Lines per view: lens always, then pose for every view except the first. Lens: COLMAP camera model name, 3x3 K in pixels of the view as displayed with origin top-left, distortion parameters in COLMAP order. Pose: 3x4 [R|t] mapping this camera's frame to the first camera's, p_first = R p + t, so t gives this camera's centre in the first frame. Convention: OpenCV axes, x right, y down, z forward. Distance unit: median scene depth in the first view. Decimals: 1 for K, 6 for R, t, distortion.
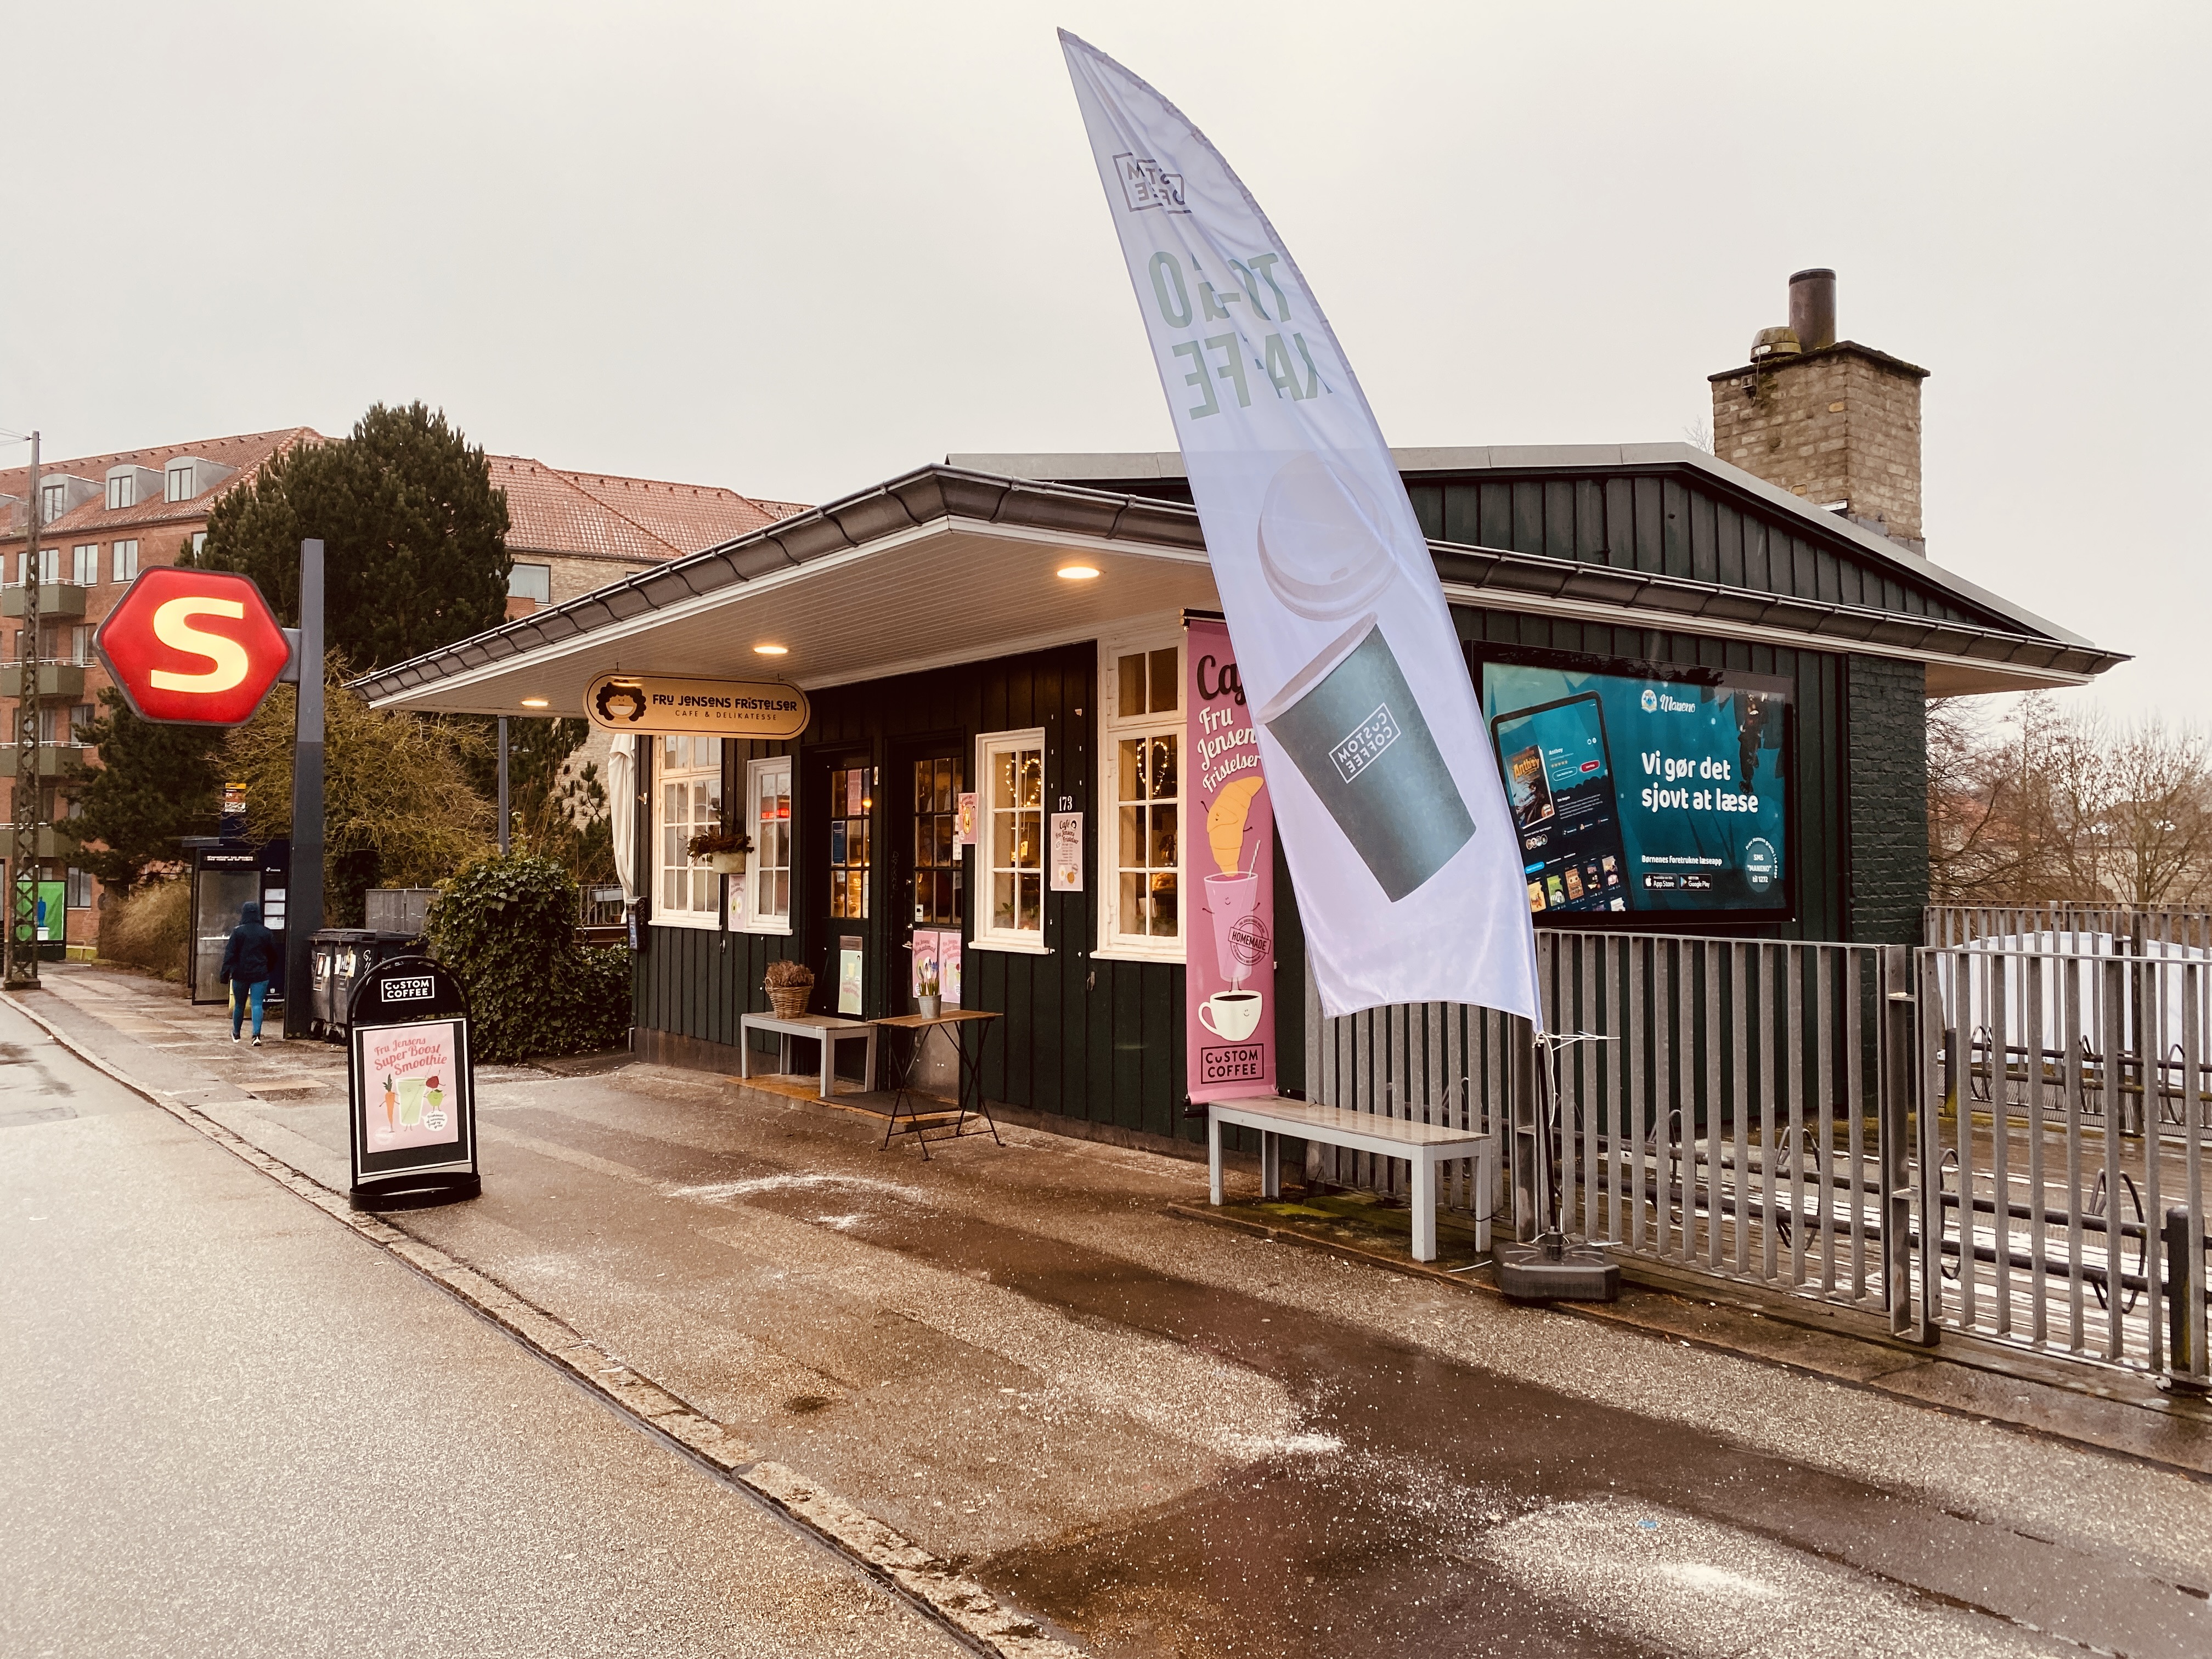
lens RADIAL K [[1680.2, 0, 1105.1], [0, 1680.2, 841.1], [0, 0, 1]] dist [0.034623, -0.021924]
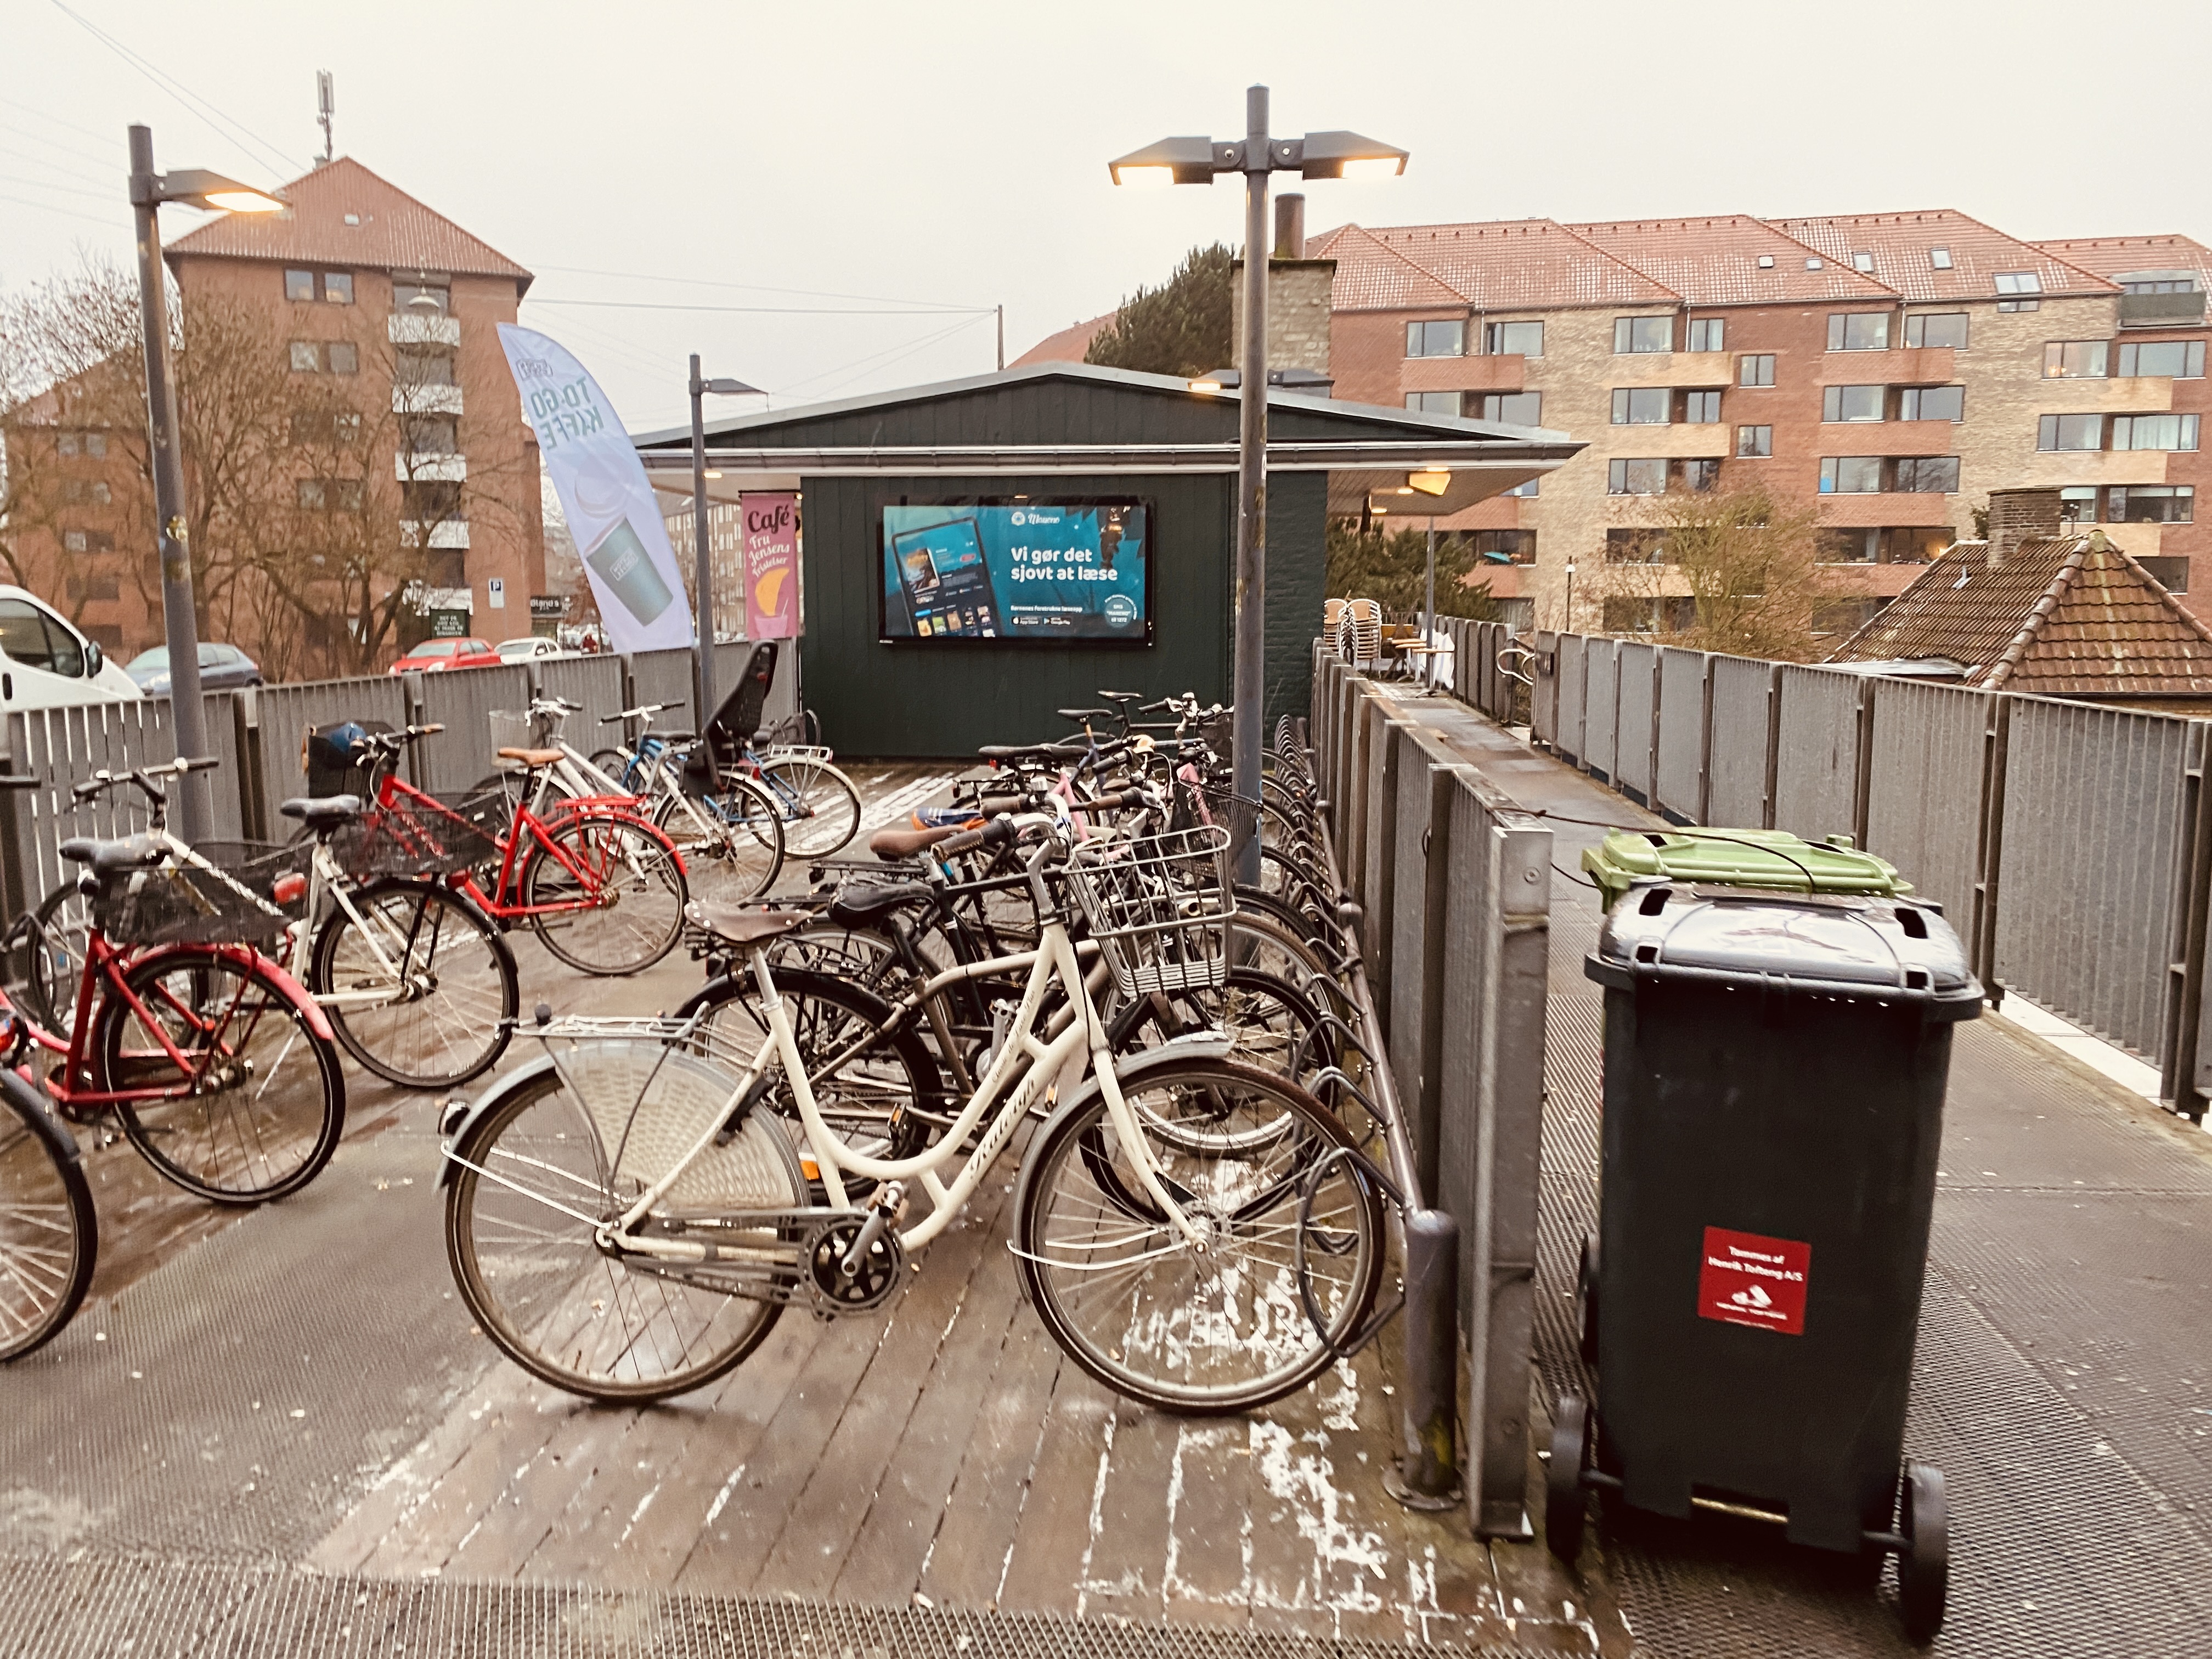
lens RADIAL K [[1680.2, 0, 1108.6], [0, 1680.2, 831.8], [0, 0, 1]] dist [0.034623, -0.021924]
pose [[0.742612, 0.094354, -0.663042, 1.590053], [0.010005, 0.988352, 0.151853, -0.024604], [0.669647, -0.119401, 0.733019, -0.275595]]
